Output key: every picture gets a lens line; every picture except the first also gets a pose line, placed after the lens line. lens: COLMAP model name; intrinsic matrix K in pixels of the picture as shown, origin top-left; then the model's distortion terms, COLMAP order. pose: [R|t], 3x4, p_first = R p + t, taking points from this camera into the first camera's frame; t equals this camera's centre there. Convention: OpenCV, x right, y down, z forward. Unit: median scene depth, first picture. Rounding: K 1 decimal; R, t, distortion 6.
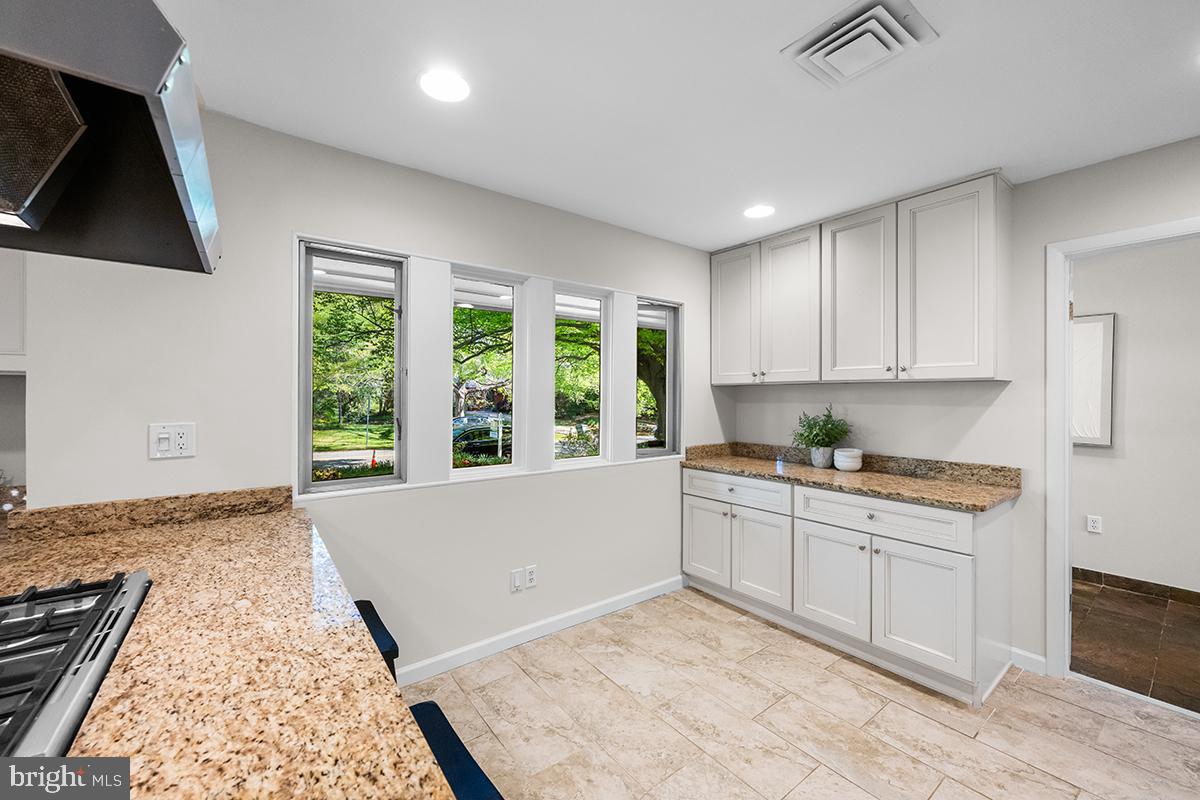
lens RADIAL K [[470.7, 0, 600.0], [0, 470.7, 397.7], [0, 0, 1]] dist [-0.003517, 0.000036]
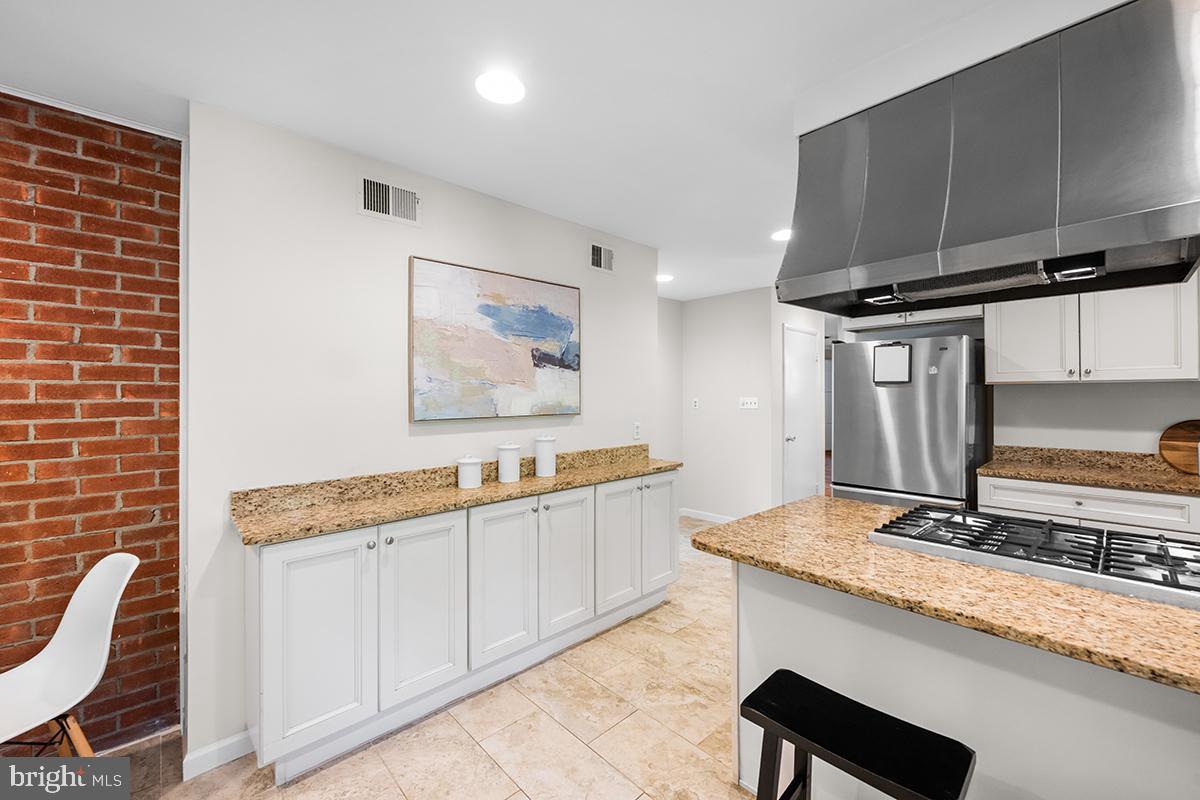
lens RADIAL K [[480.3, 0, 598.8], [0, 480.3, 392.5], [0, 0, 1]] dist [0.000023, -0.000083]
pose [[-0.994576, 0.001101, -0.104007, 0.124245], [0.001407, 0.999995, -0.002874, -0.001174], [0.104004, -0.003004, -0.994572, 0.779686]]
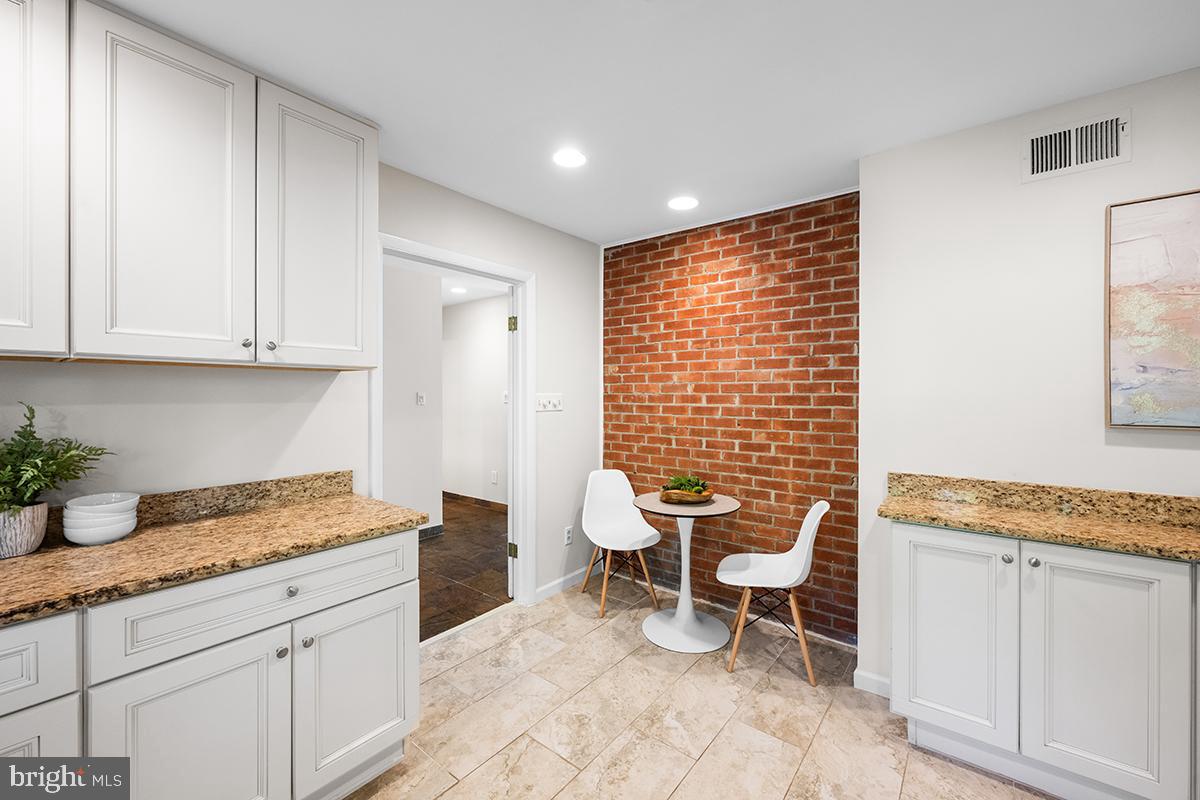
lens RADIAL K [[480.3, 0, 598.8], [0, 480.3, 392.5], [0, 0, 1]] dist [0.000023, -0.000083]
pose [[-0.246746, -0.003622, 0.969073, -0.097521], [0.001196, 0.999991, 0.004042, -0.000283], [-0.969079, 0.002156, -0.246739, 0.714509]]
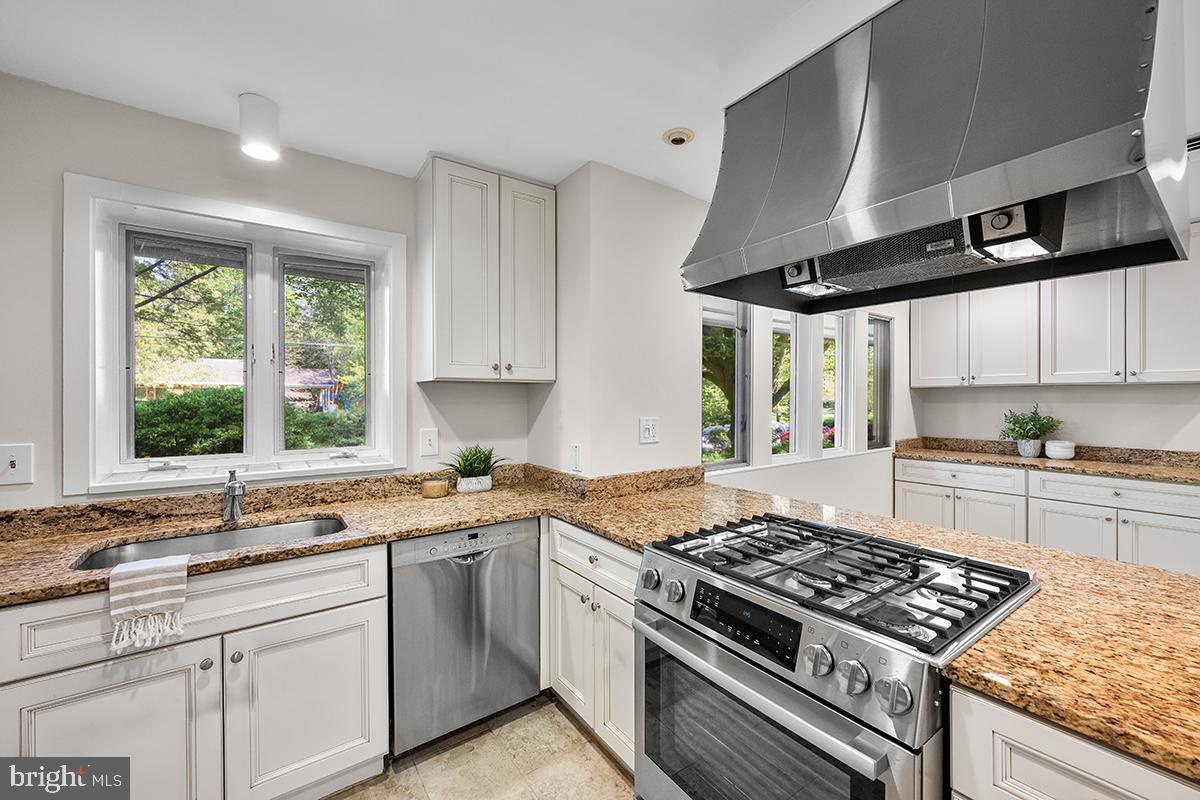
lens RADIAL K [[474.0, 0, 600.7], [0, 474.0, 398.4], [0, 0, 1]] dist [-0.001156, -0.000089]
pose [[0.999659, -0.003171, -0.025931, -0.687784], [0.003113, 0.999993, -0.002271, 0.001206], [0.025938, 0.002190, 0.999661, -0.255555]]
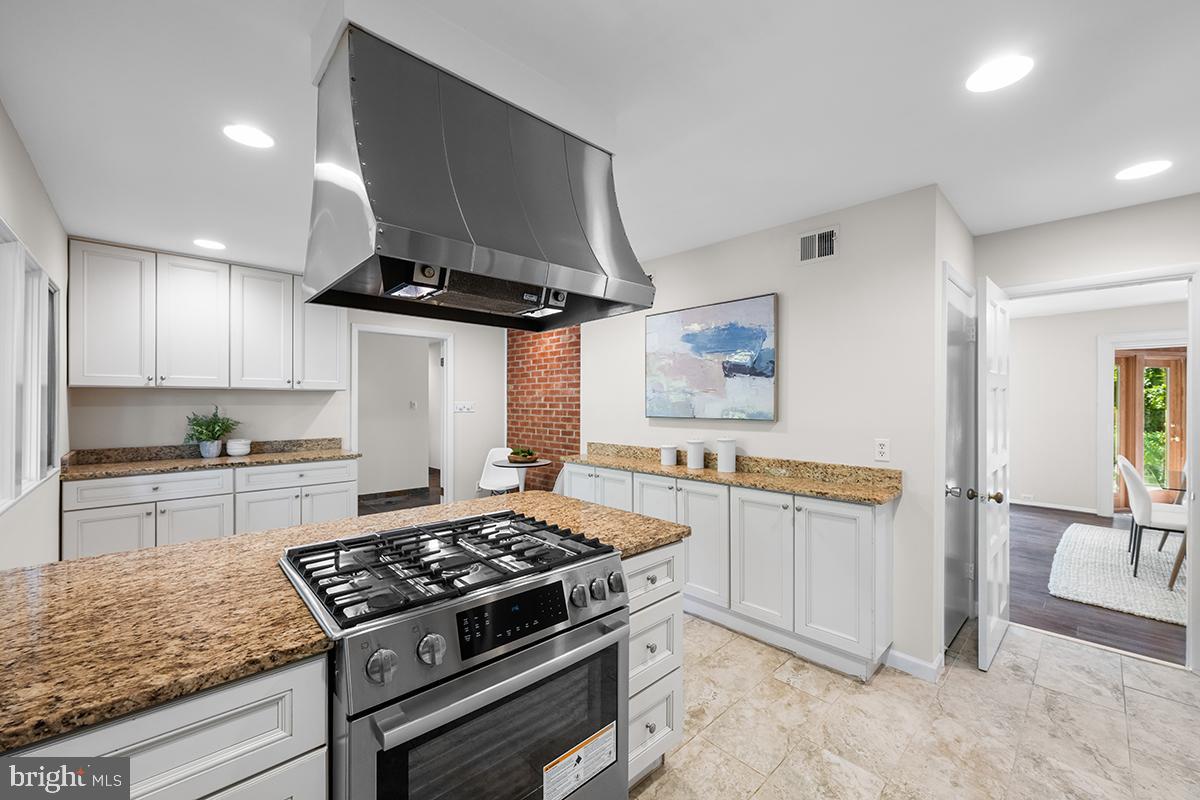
lens RADIAL K [[474.0, 0, 596.0], [0, 474.0, 401.8], [0, 0, 1]] dist [0.000096, -0.000085]
pose [[-0.101937, -0.003477, 0.994785, -1.031787], [-0.000726, 0.999994, 0.003421, -0.001600], [-0.994791, -0.000374, -0.101939, 0.159402]]
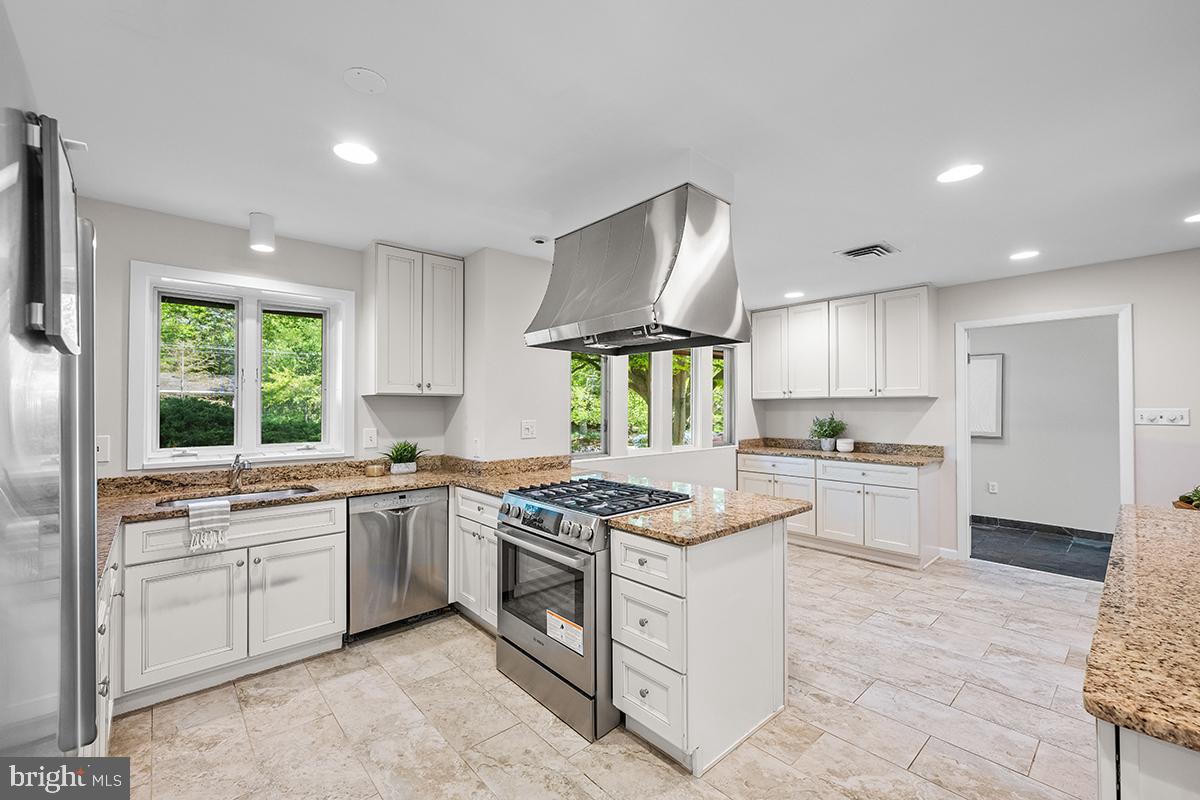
lens RADIAL K [[493.5, 0, 589.3], [0, 493.5, 401.5], [0, 0, 1]] dist [0.001212, 0.000020]
pose [[0.997354, -0.001015, 0.072695, -0.547841], [0.002015, 0.999904, -0.013692, 0.002437], [-0.072674, 0.013802, 0.997260, -0.729999]]
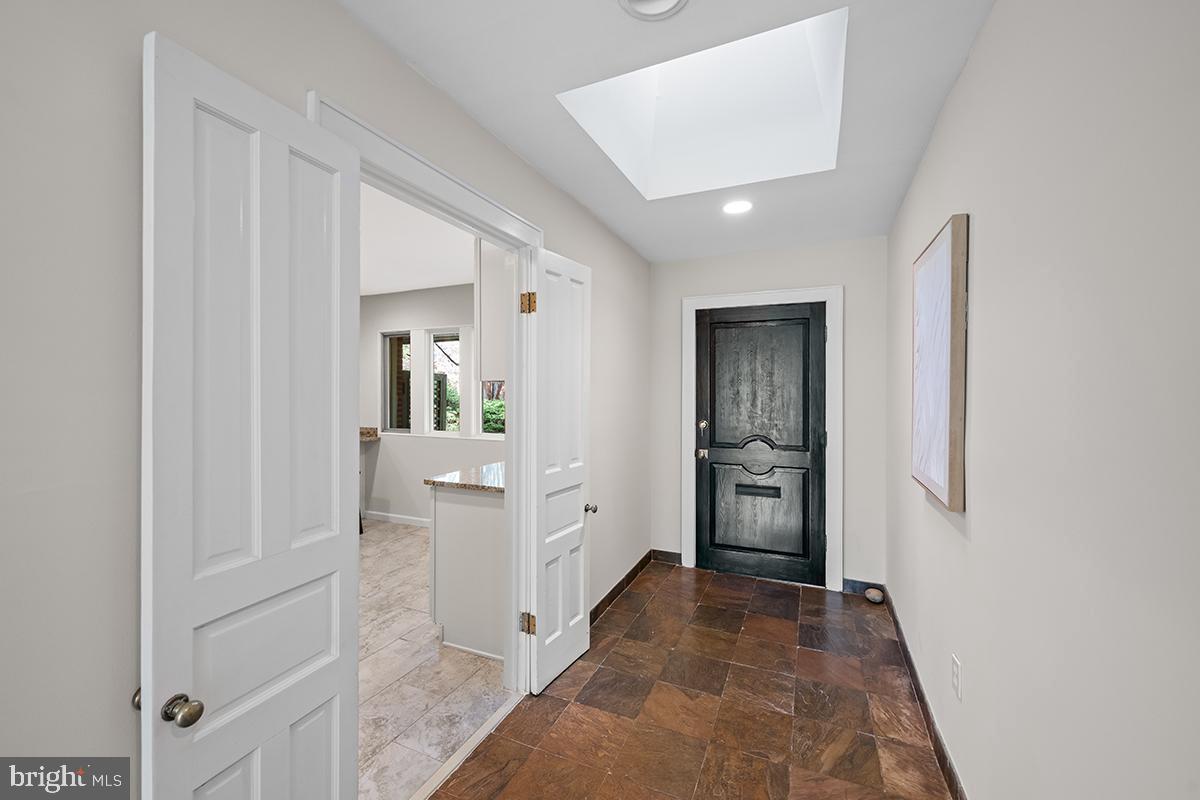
lens RADIAL K [[474.0, 0, 600.7], [0, 474.0, 398.4], [0, 0, 1]] dist [-0.001156, -0.000089]
pose [[0.486191, 0.013822, -0.873743, 1.721634], [-0.006367, 0.999904, 0.012275, -0.013071], [0.873829, -0.000405, 0.486232, 0.617600]]
